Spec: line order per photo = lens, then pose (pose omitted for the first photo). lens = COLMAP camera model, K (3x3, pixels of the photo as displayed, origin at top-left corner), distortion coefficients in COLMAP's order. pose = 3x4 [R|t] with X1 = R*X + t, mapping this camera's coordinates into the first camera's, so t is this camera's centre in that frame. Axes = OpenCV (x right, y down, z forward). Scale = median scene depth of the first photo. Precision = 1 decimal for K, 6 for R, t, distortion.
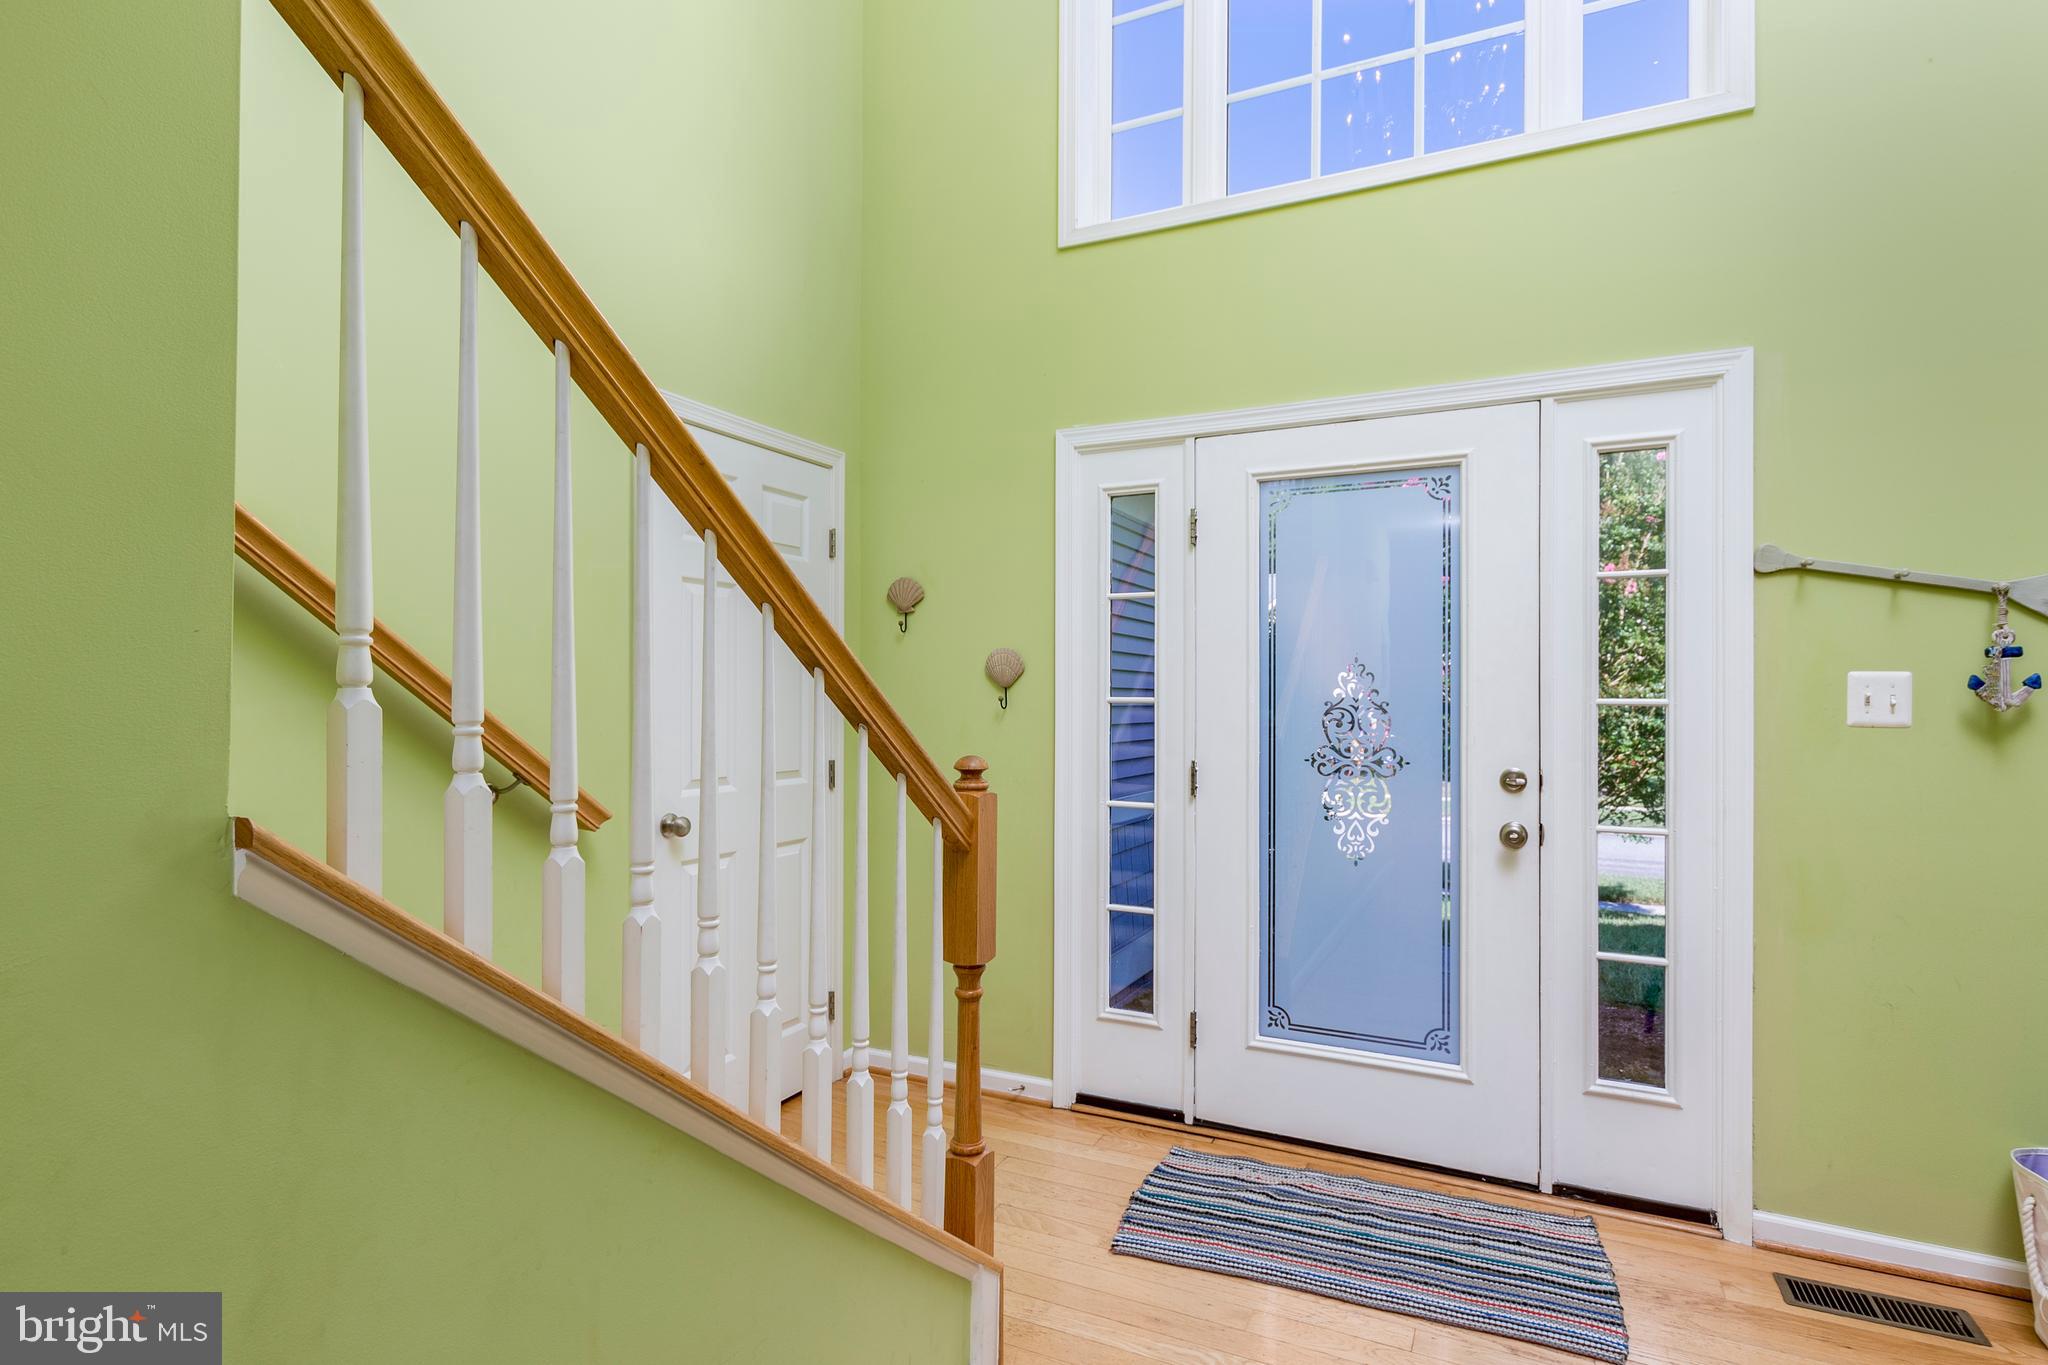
lens RADIAL K [[1097.0, 0, 1023.9], [0, 1097.0, 686.3], [0, 0, 1]] dist [-0.000465, 0.000298]
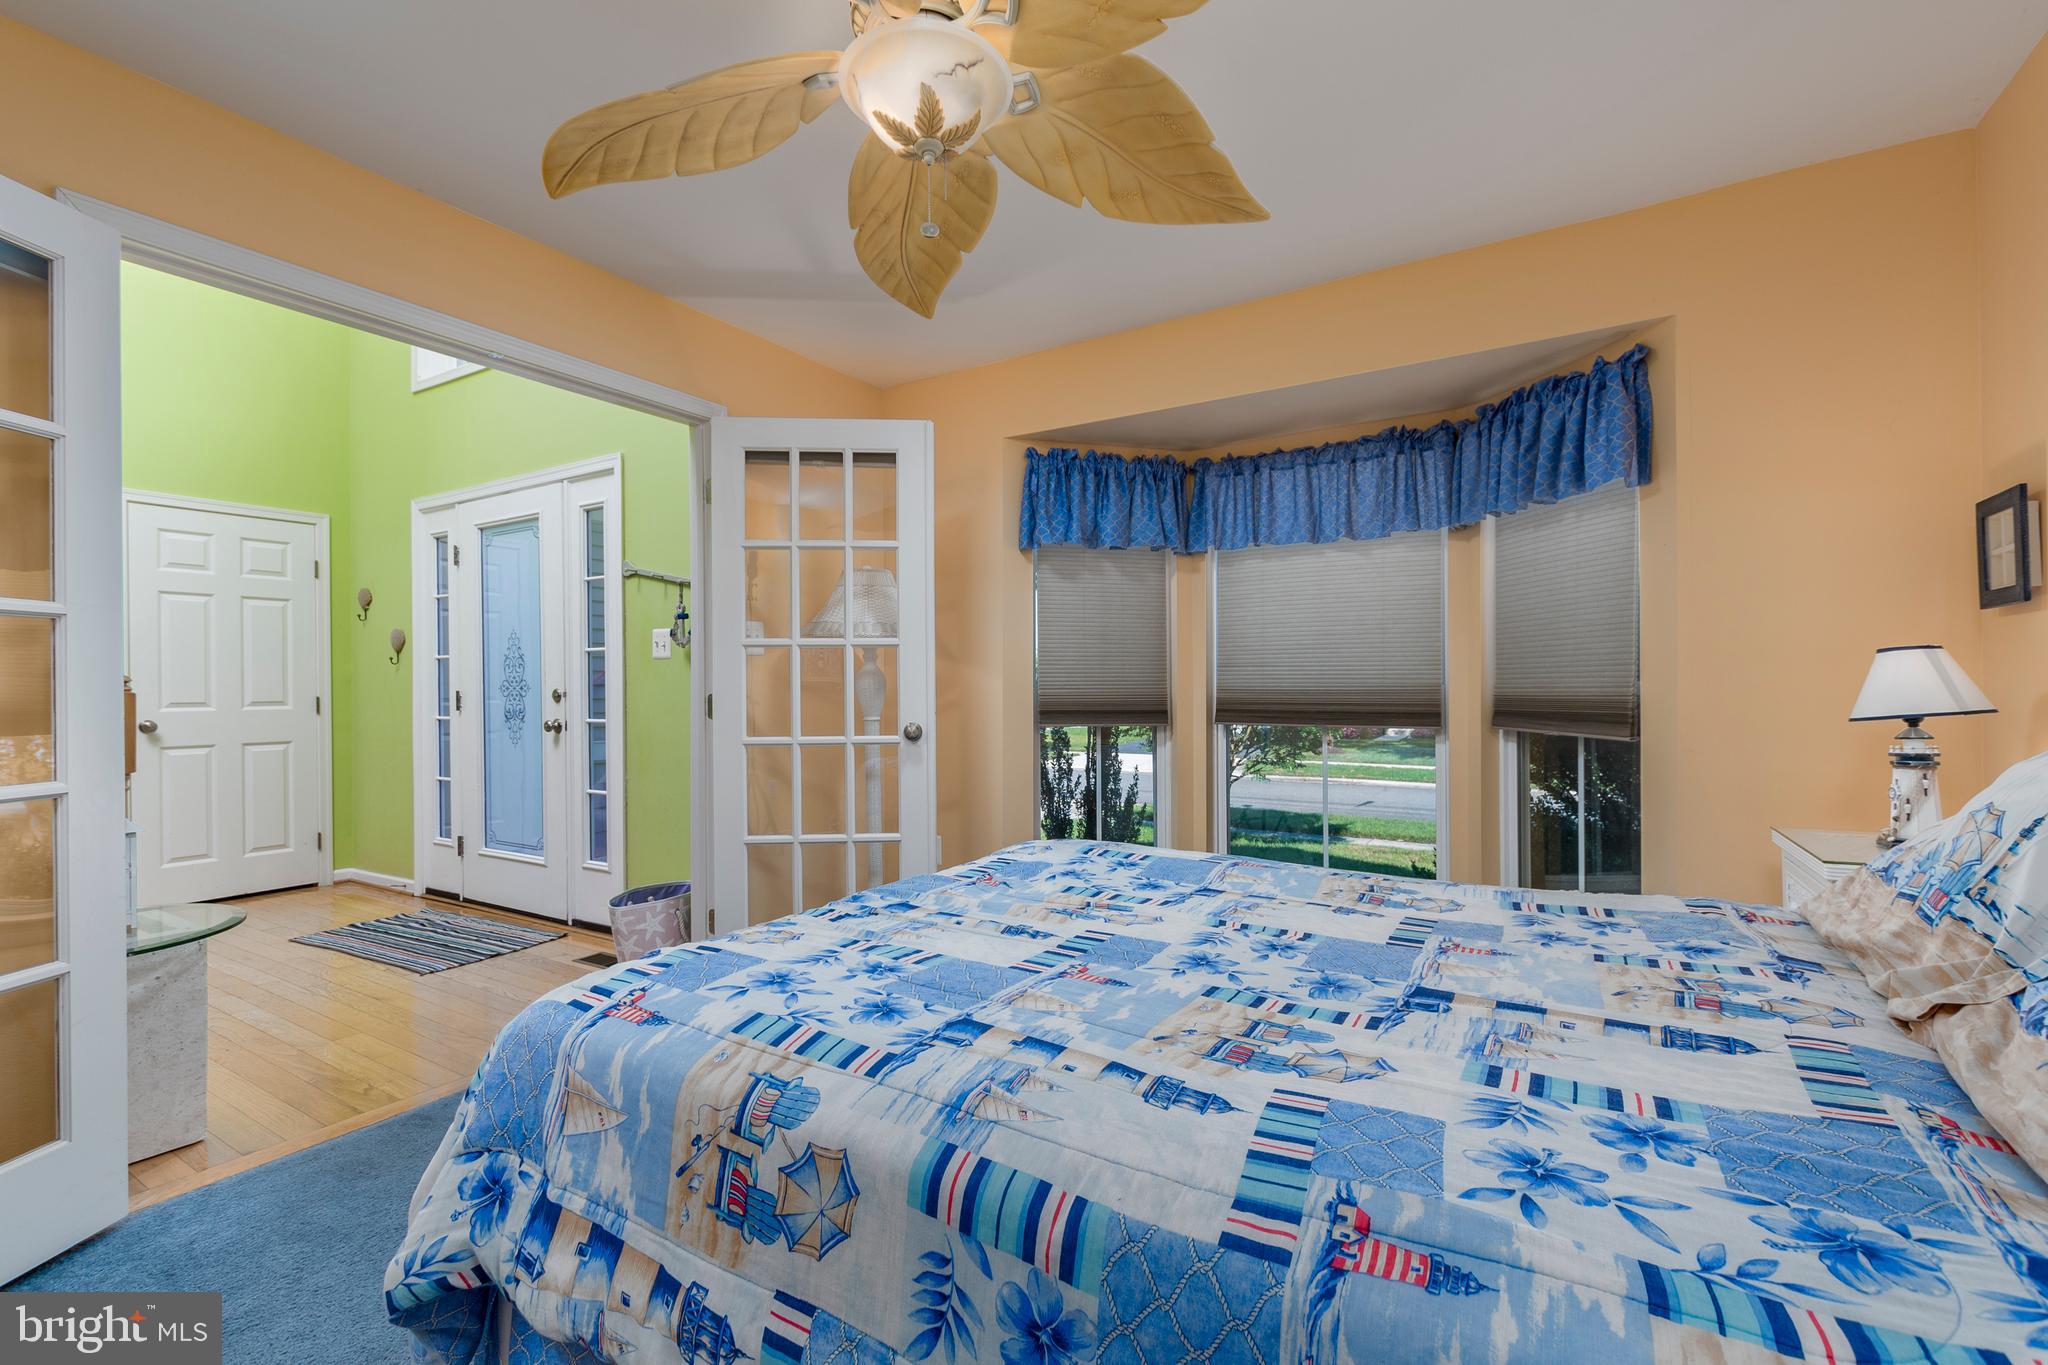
lens RADIAL K [[925.4, 0, 1024.7], [0, 925.4, 693.8], [0, 0, 1]] dist [0.000967, 0.000063]
pose [[0.997112, -0.006217, -0.075694, 1.291082], [0.006768, 0.999952, 0.007023, 0.076662], [0.075647, -0.007515, 0.997106, -0.432941]]
